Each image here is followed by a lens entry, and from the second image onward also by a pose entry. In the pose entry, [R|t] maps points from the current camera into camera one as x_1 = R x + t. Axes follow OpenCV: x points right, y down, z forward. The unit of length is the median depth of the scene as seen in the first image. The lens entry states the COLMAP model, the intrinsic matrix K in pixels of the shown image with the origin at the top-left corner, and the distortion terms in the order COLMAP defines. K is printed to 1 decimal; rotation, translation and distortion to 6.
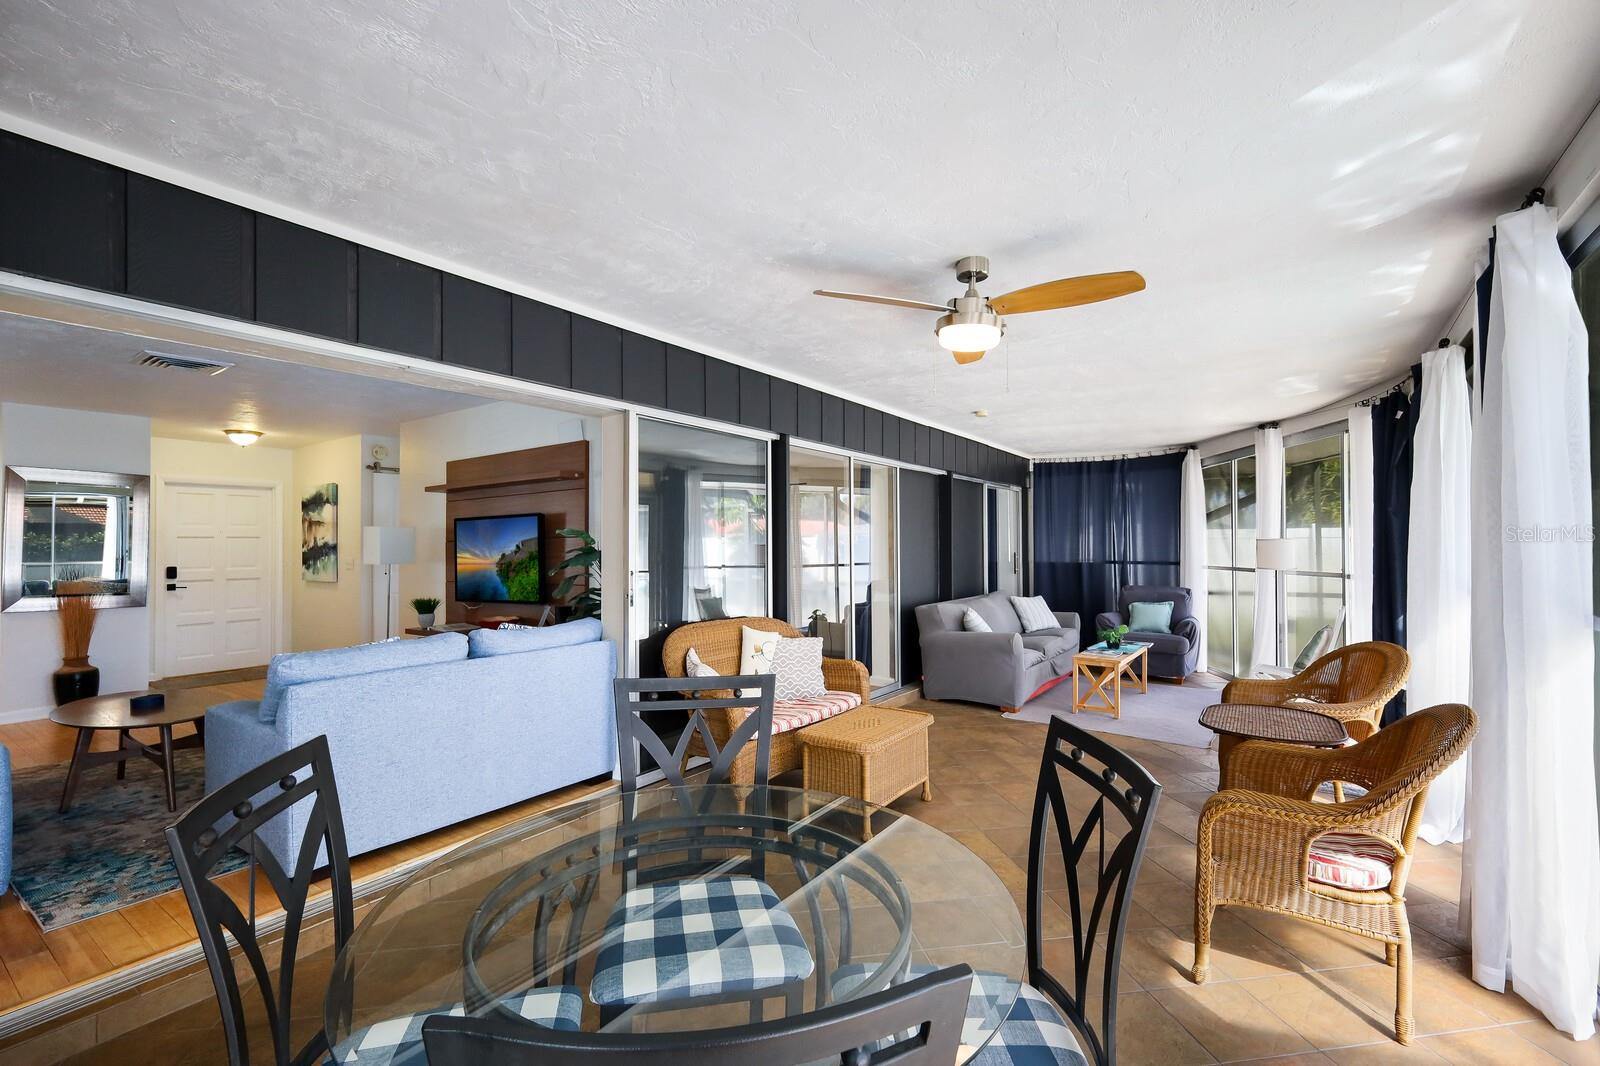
lens RADIAL K [[700.0, 0, 812.1], [0, 700.0, 529.0], [0, 0, 1]] dist [0.000364, -0.001086]
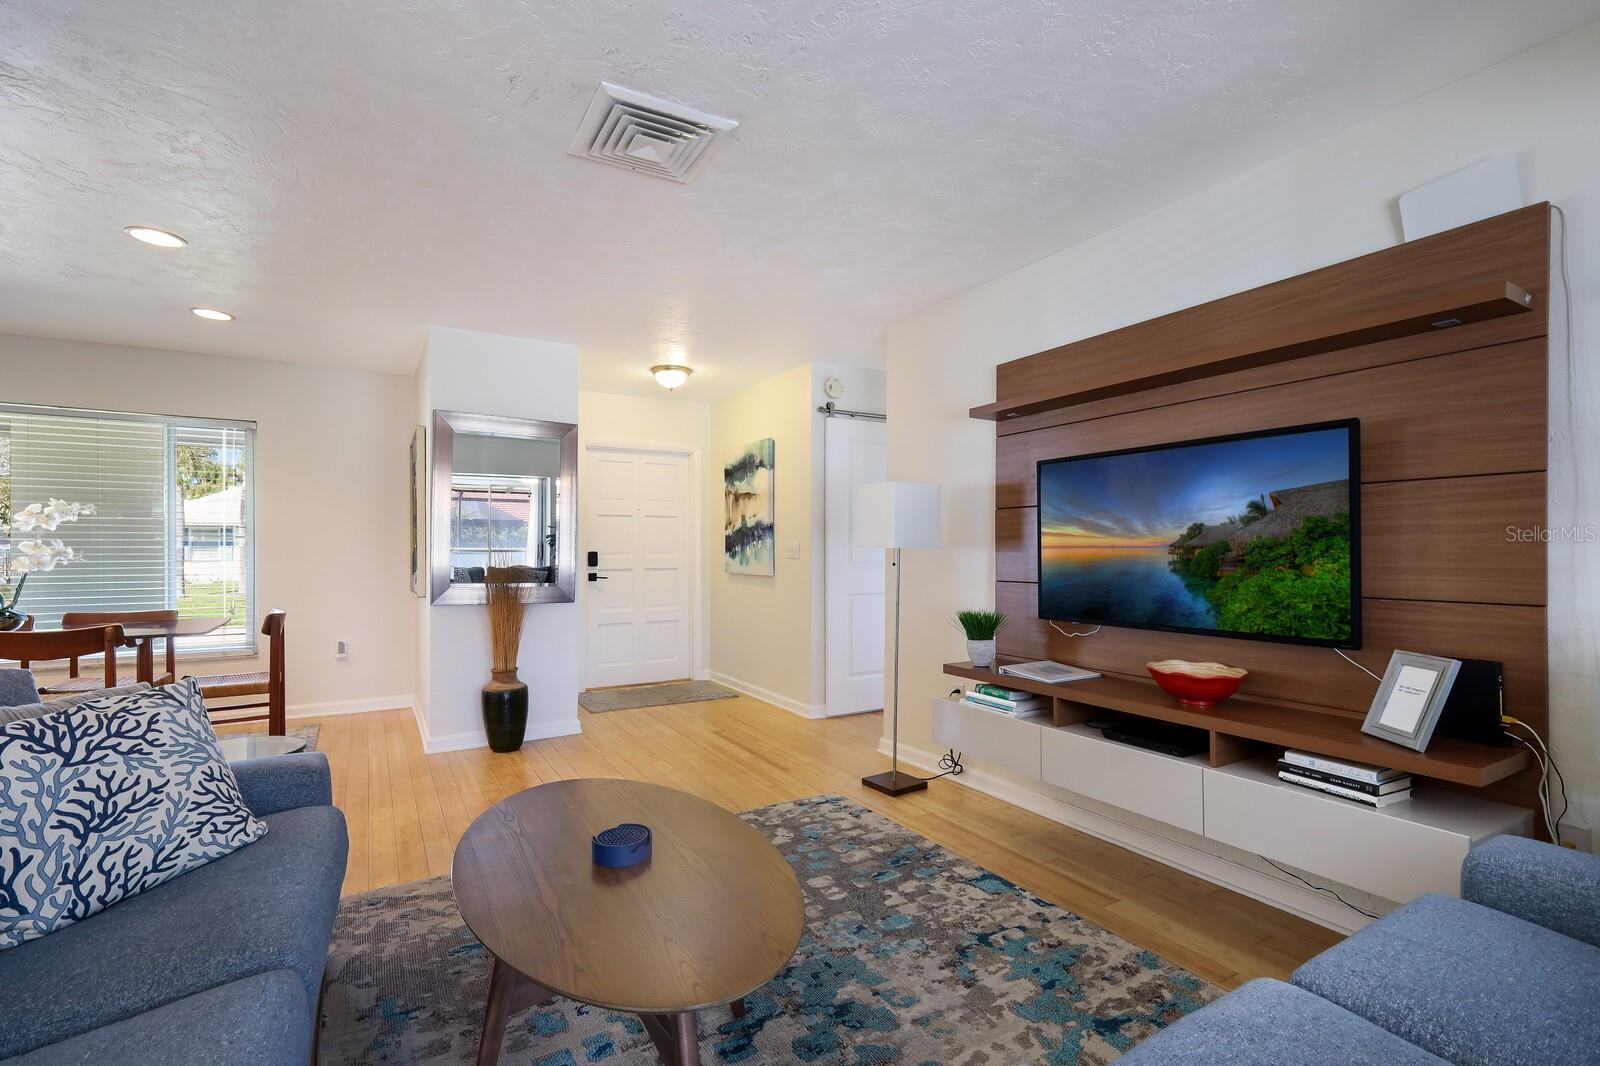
lens RADIAL K [[737.2, 0, 795.9], [0, 737.2, 540.4], [0, 0, 1]] dist [0.000198, -0.000197]
pose [[0.903861, 0.005571, -0.427791, -0.360305], [0.002514, 0.999829, 0.018333, 0.027575], [0.427820, -0.017646, 0.903692, 0.350536]]
